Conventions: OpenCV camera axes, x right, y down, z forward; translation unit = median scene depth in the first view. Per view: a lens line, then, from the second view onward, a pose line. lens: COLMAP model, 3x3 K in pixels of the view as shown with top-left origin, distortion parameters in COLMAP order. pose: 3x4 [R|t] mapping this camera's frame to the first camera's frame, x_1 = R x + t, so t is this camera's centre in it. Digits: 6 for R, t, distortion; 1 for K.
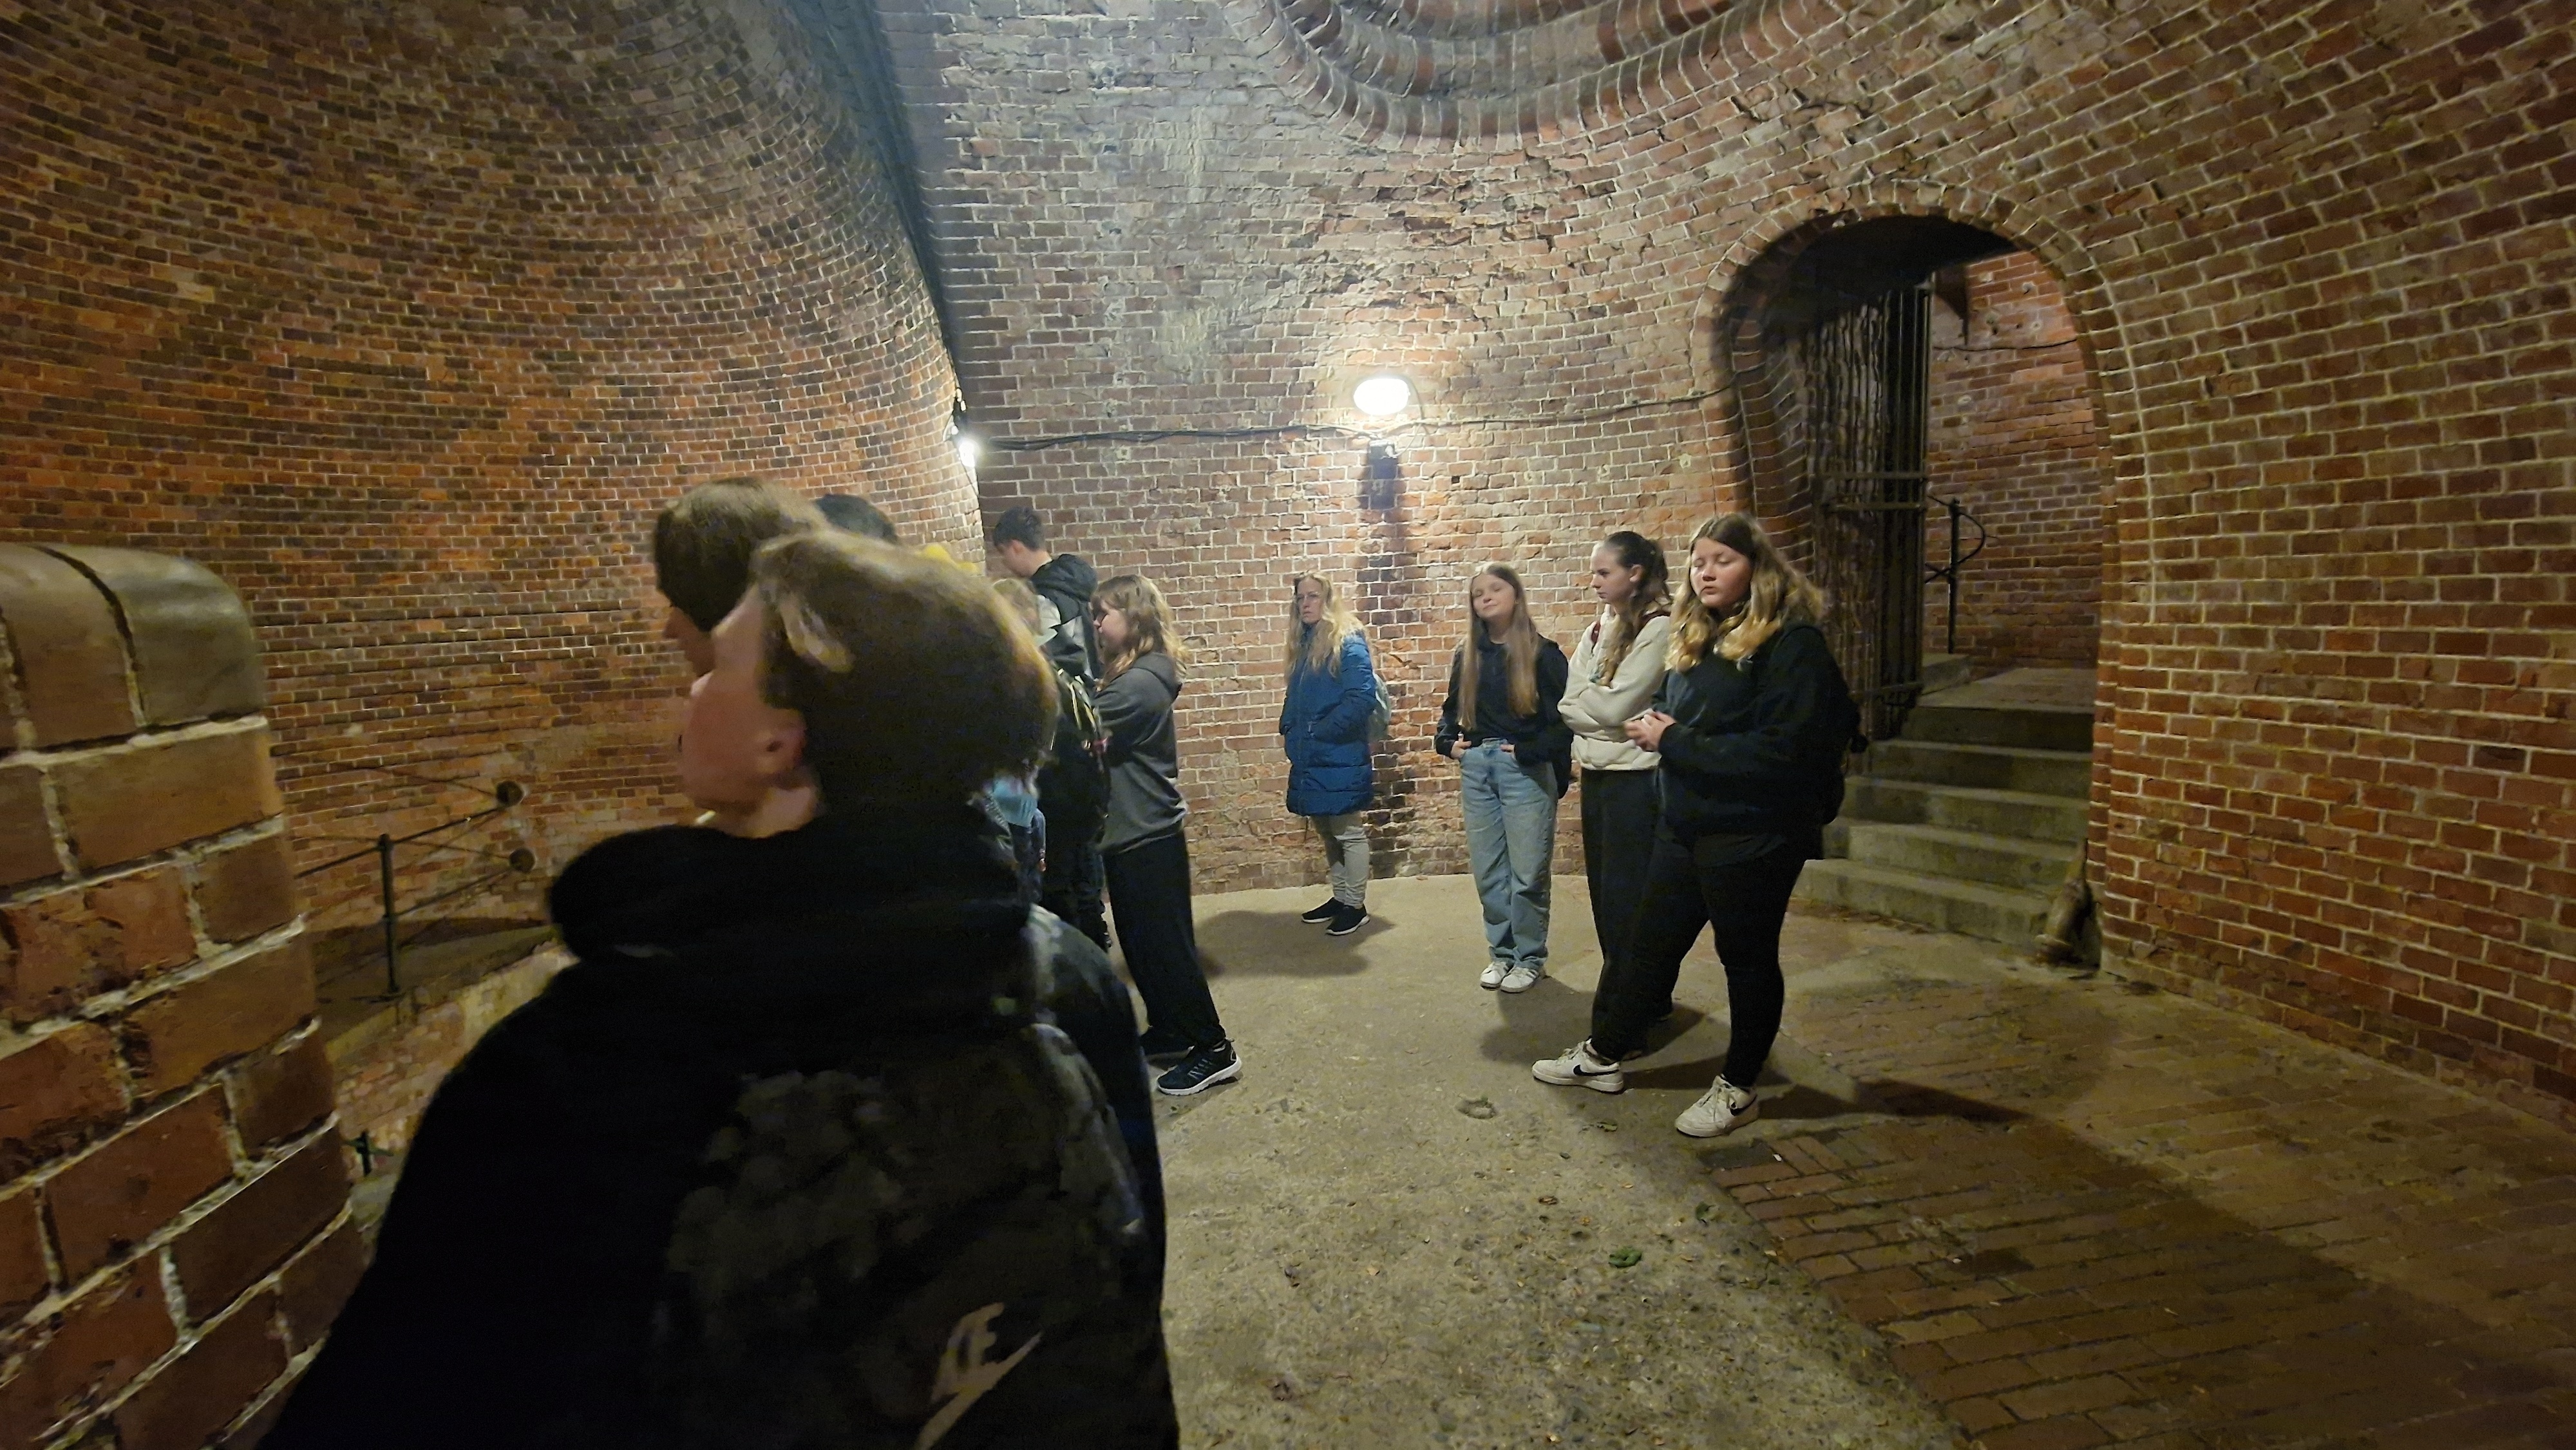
lens RADIAL K [[1007.4, 0, 1288.8], [0, 1007.4, 724.1], [0, 0, 1]] dist [0.000231, 0.000013]
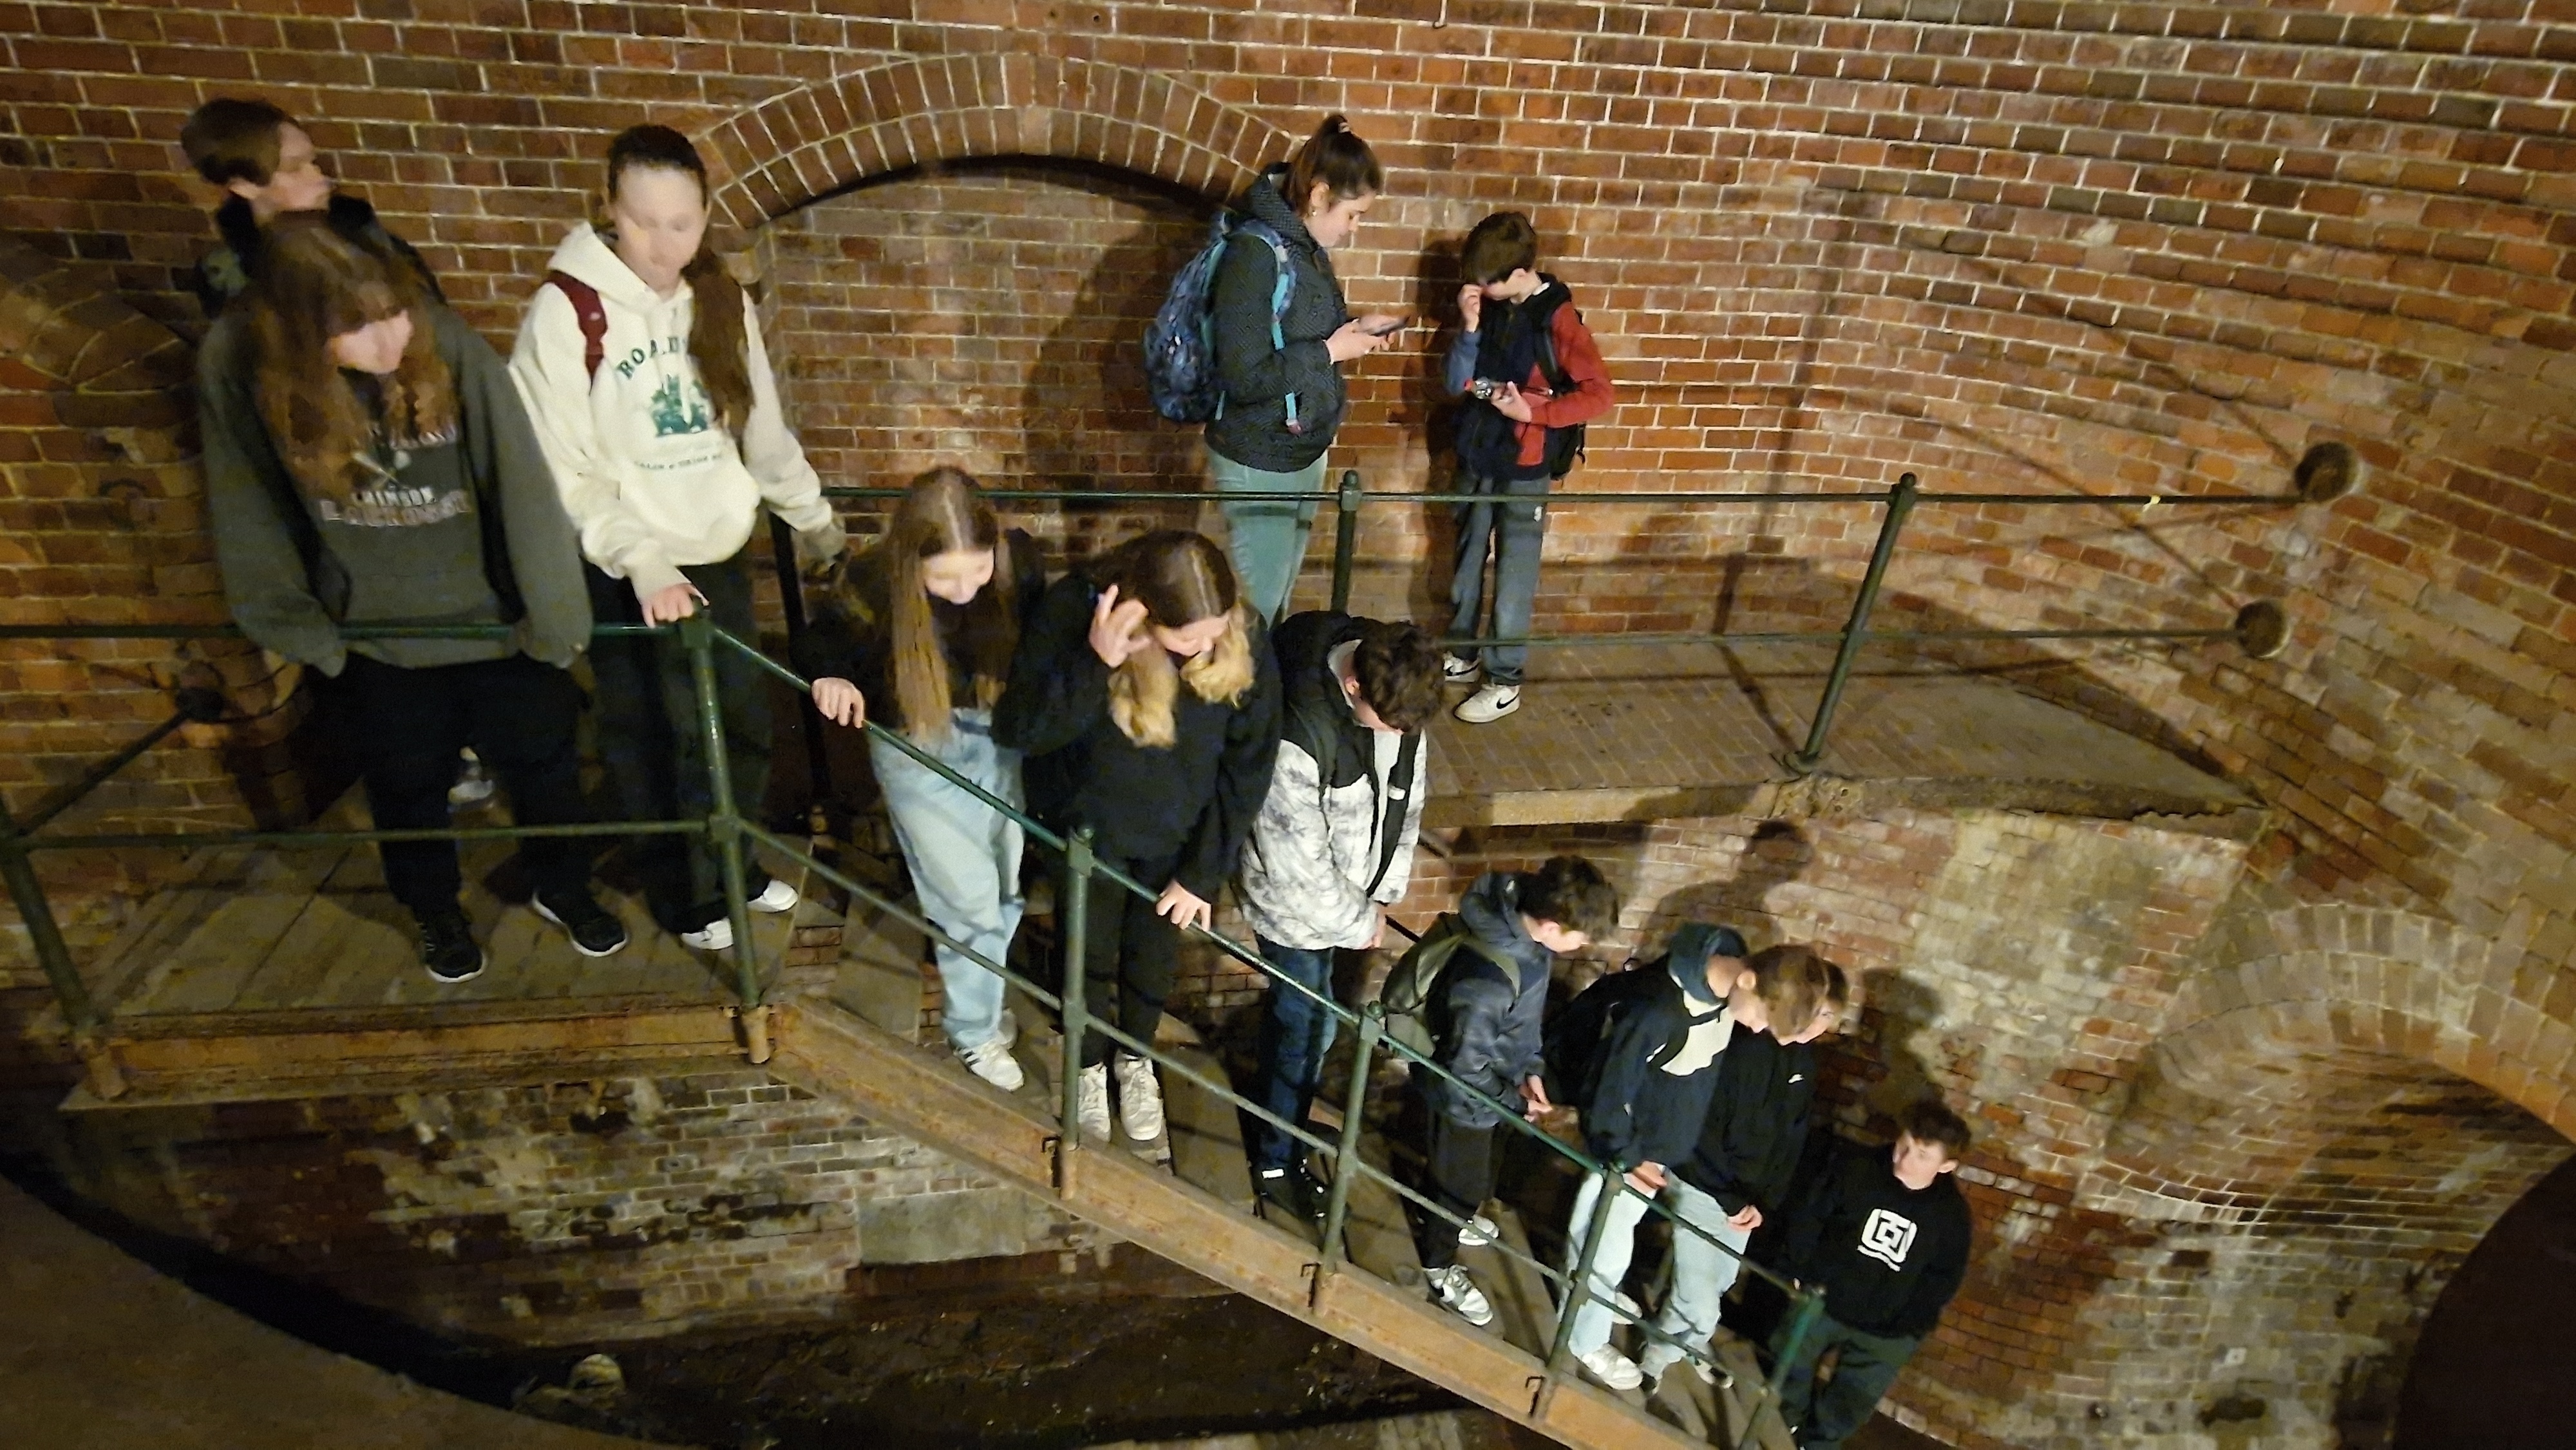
lens RADIAL K [[1331.7, 0, 1282.4], [0, 1331.7, 725.1], [0, 0, 1]] dist [-0.000303, -0.000188]
pose [[-0.023112, 0.521572, -0.852894, -0.258589], [-0.185458, 0.836077, 0.516314, -0.049344], [0.982380, 0.170109, 0.077407, 0.586071]]
